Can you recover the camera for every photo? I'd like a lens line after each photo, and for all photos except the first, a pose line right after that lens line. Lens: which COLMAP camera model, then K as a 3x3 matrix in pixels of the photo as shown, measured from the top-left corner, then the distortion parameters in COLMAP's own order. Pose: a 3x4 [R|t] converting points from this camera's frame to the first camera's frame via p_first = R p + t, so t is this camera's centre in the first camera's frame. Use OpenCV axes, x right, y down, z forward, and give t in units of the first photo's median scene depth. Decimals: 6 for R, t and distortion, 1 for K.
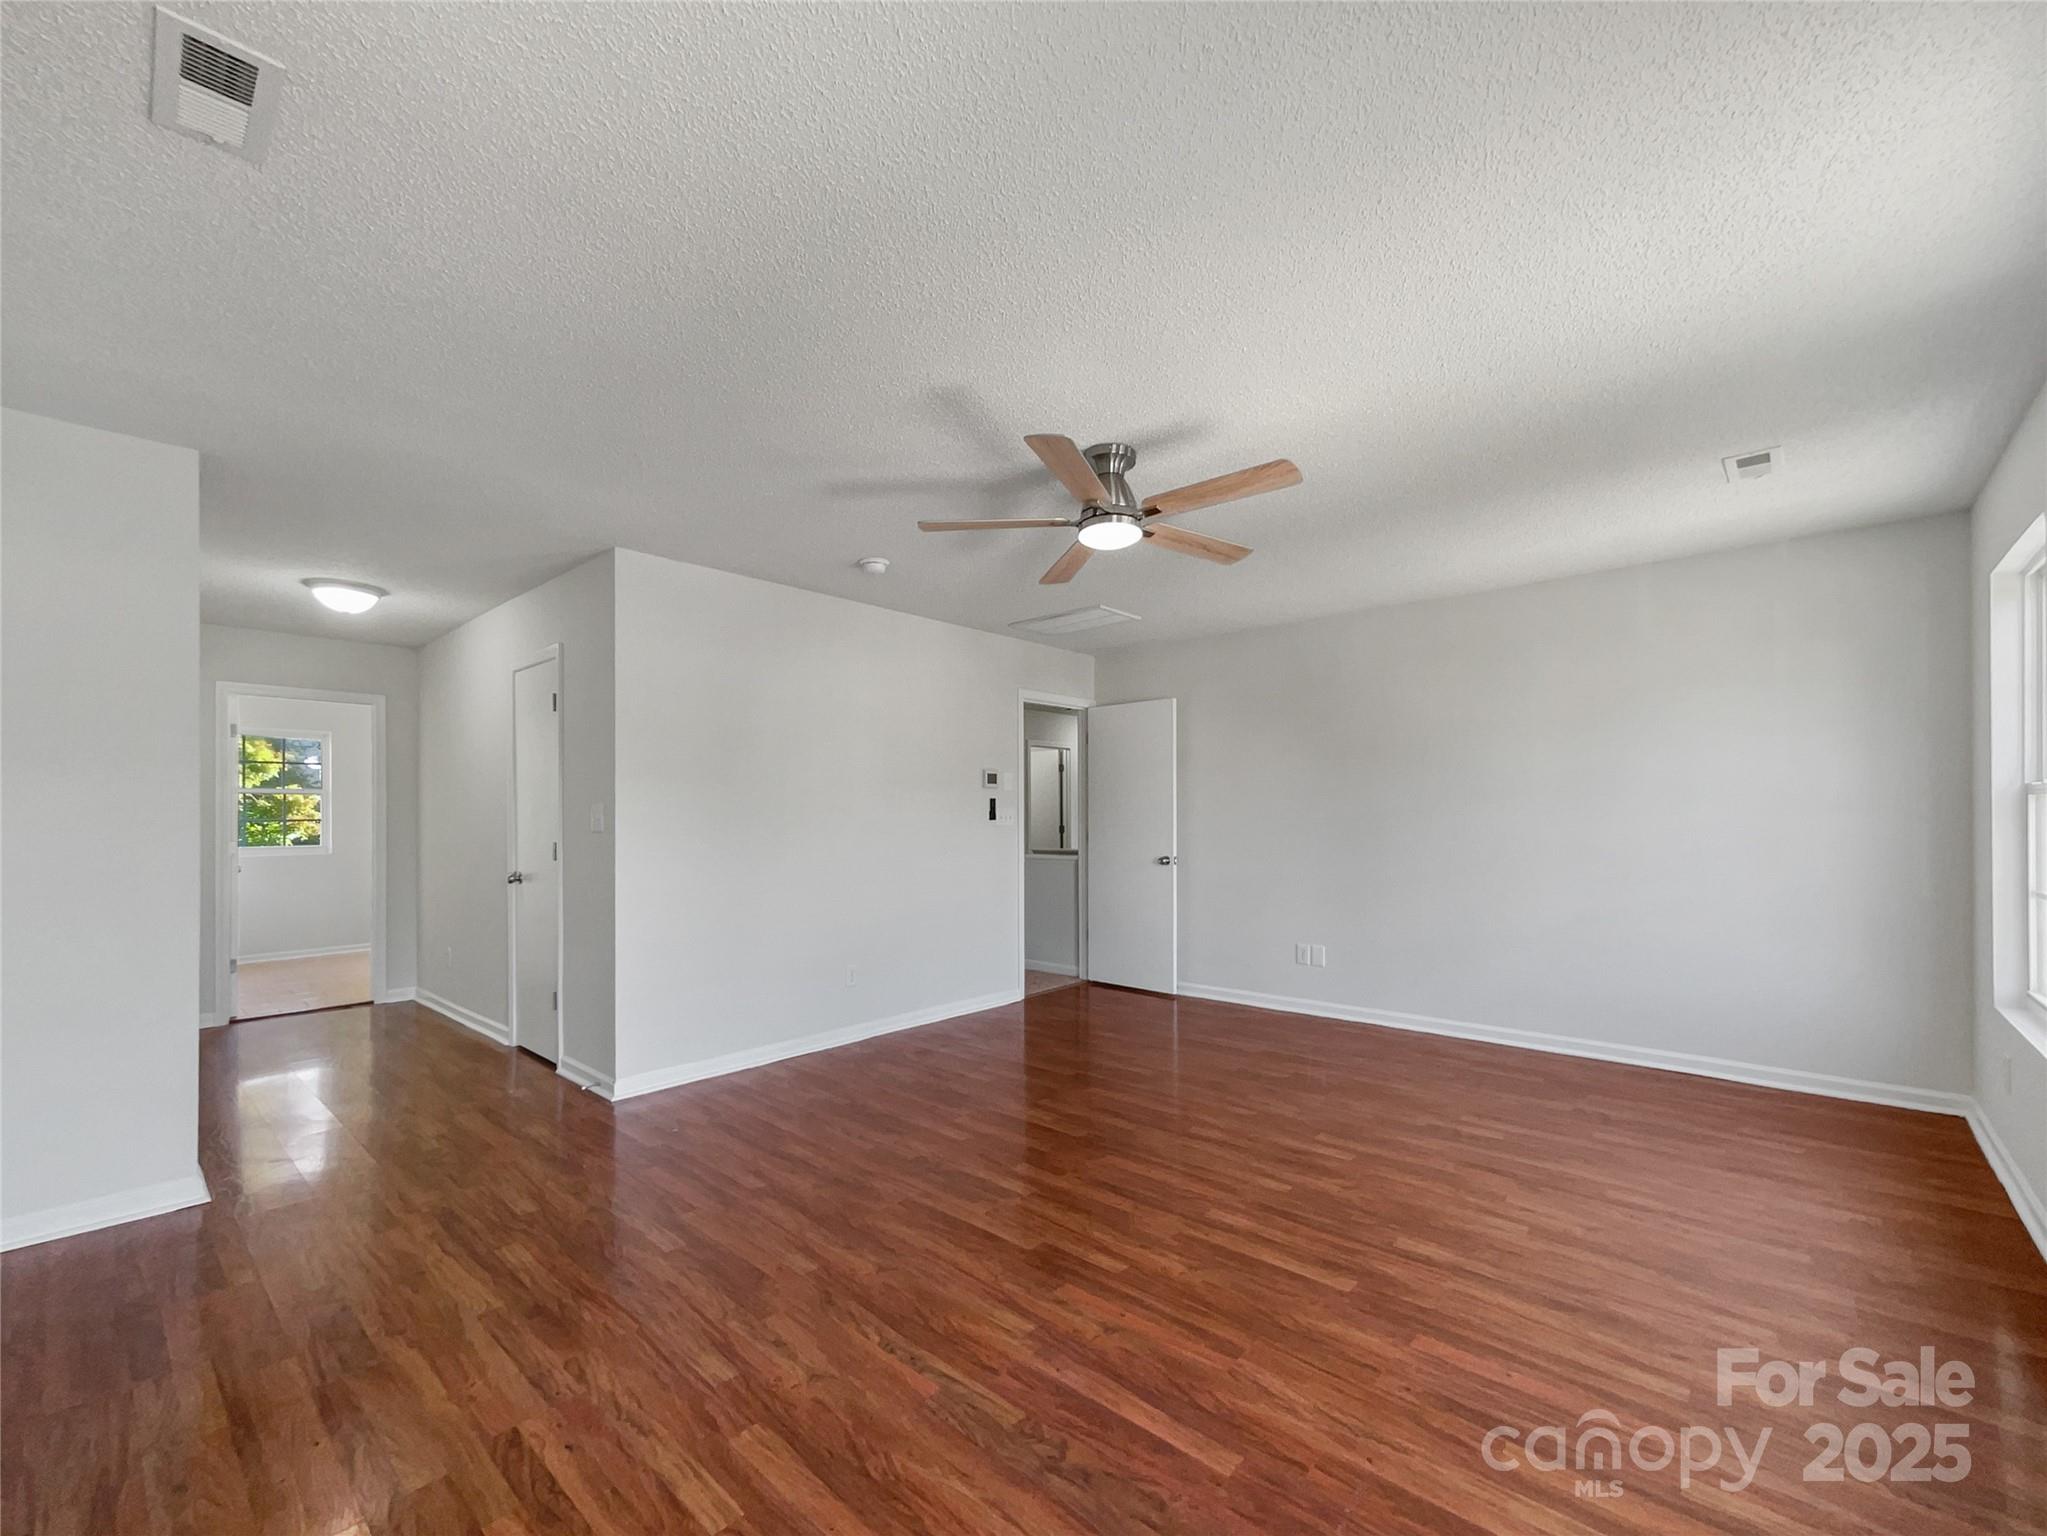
lens RADIAL K [[860.1, 0, 1019.2], [0, 860.1, 798.5], [0, 0, 1]] dist [0.000022, -0.000002]
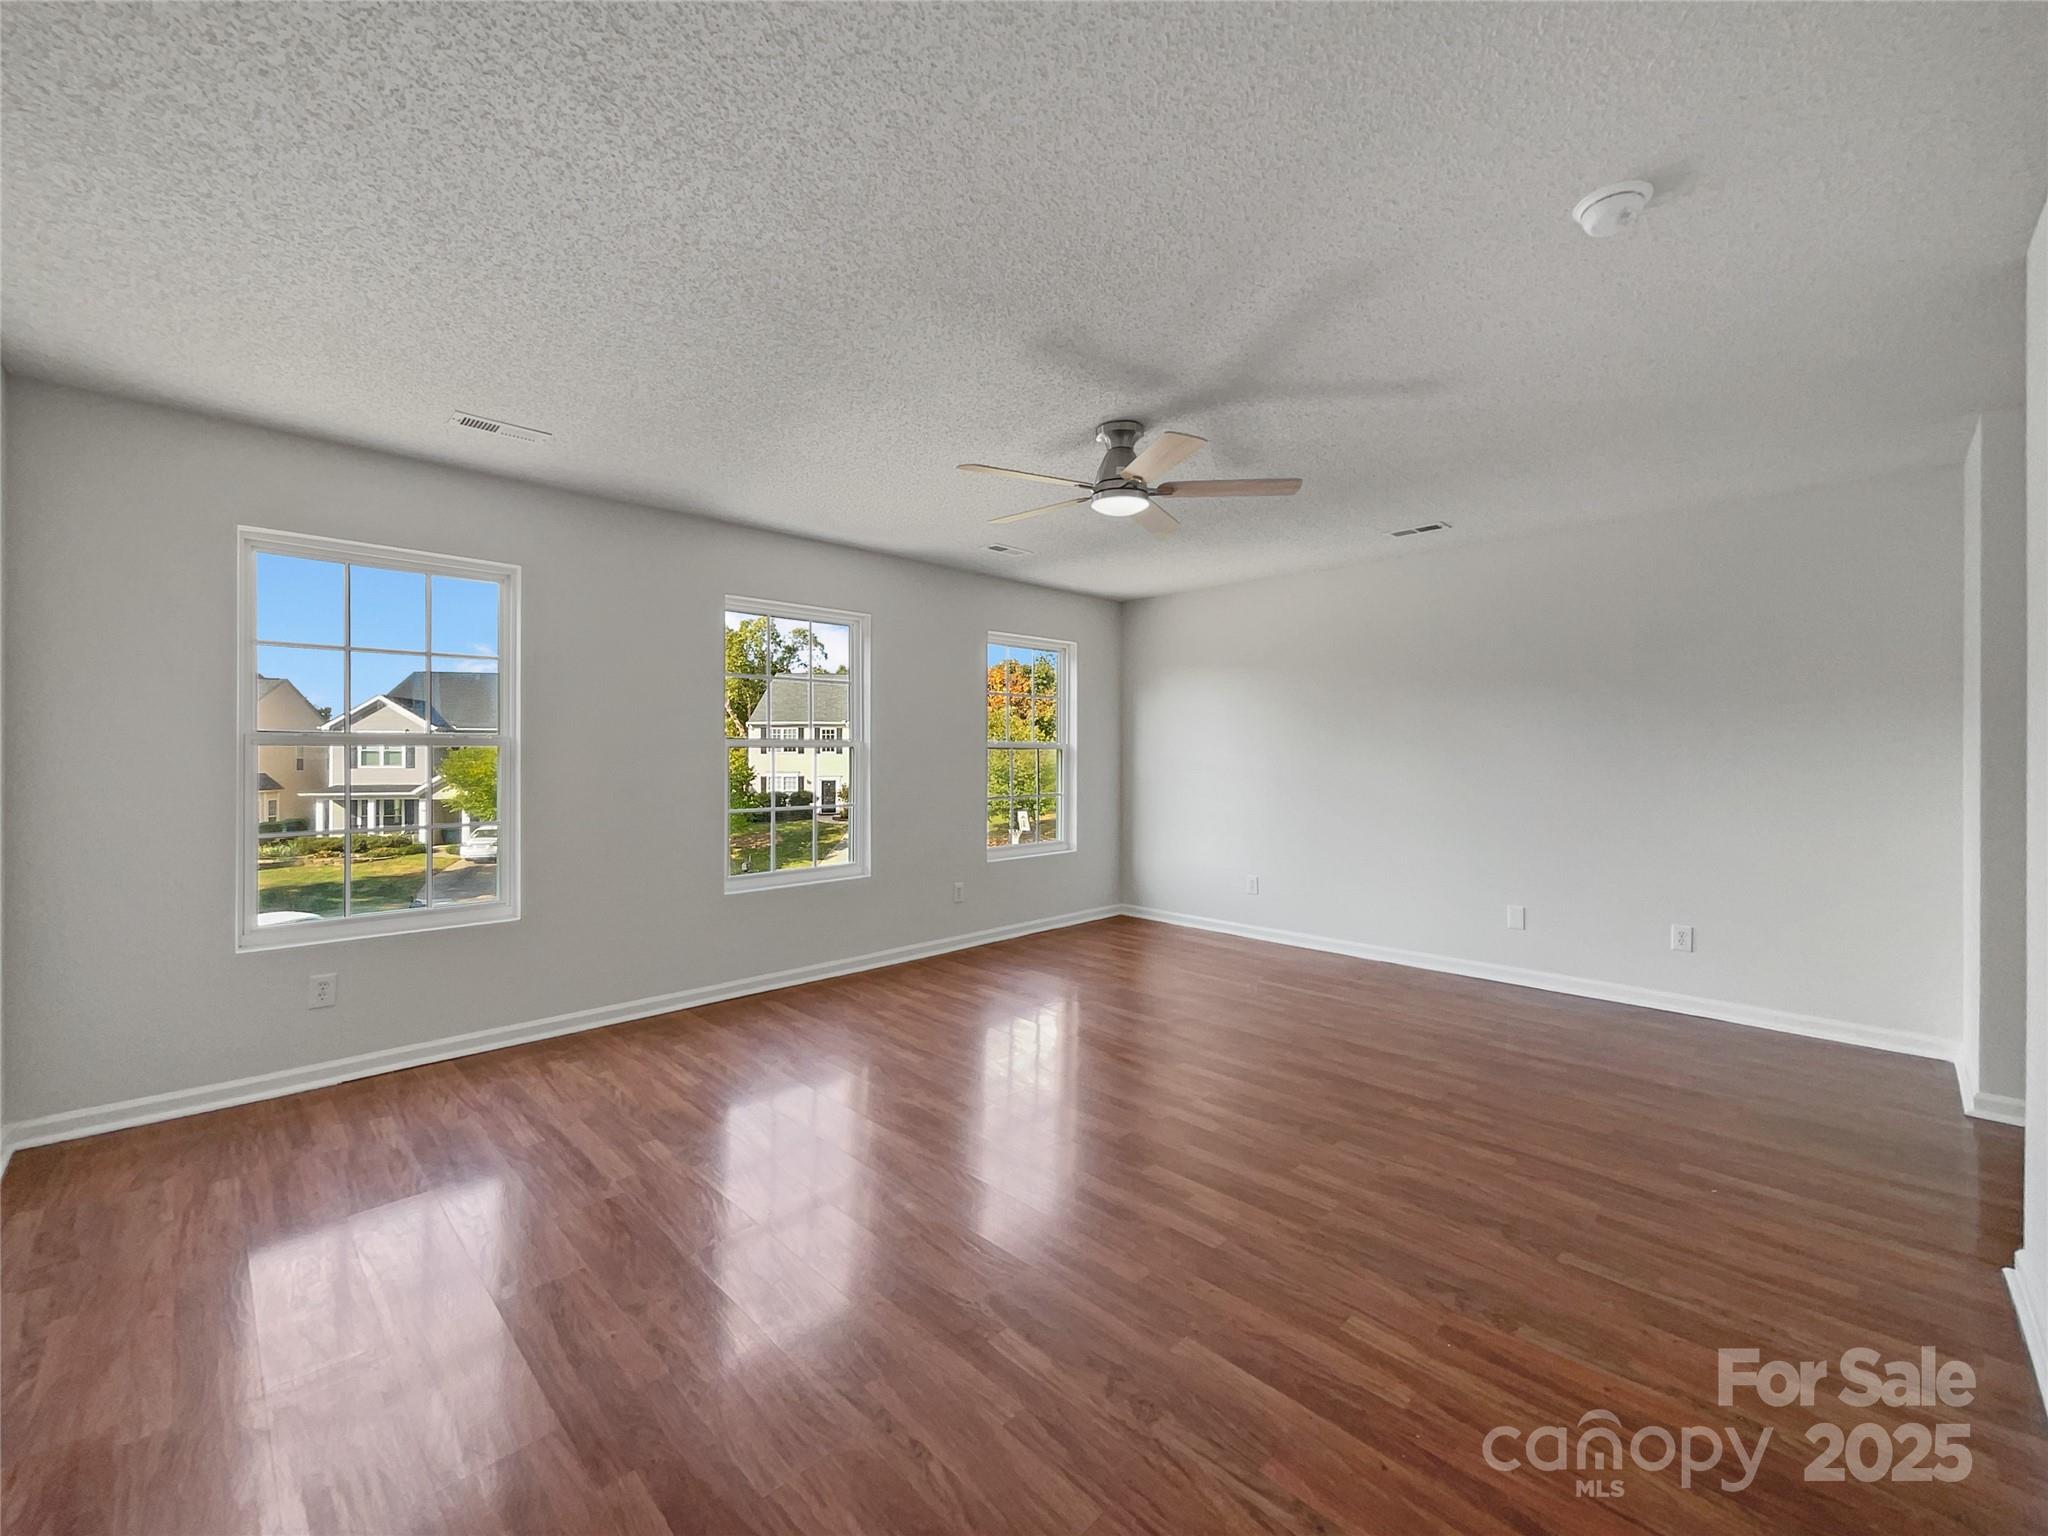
lens RADIAL K [[825.5, 0, 1024.0], [0, 825.5, 768.0], [0, 0, 1]] dist [-0.000111, -0.000011]
pose [[-0.998020, -0.000872, 0.062895, 0.161807], [-0.000922, 0.999999, -0.000769, 0.028838], [-0.062895, -0.000825, -0.998020, 2.014434]]
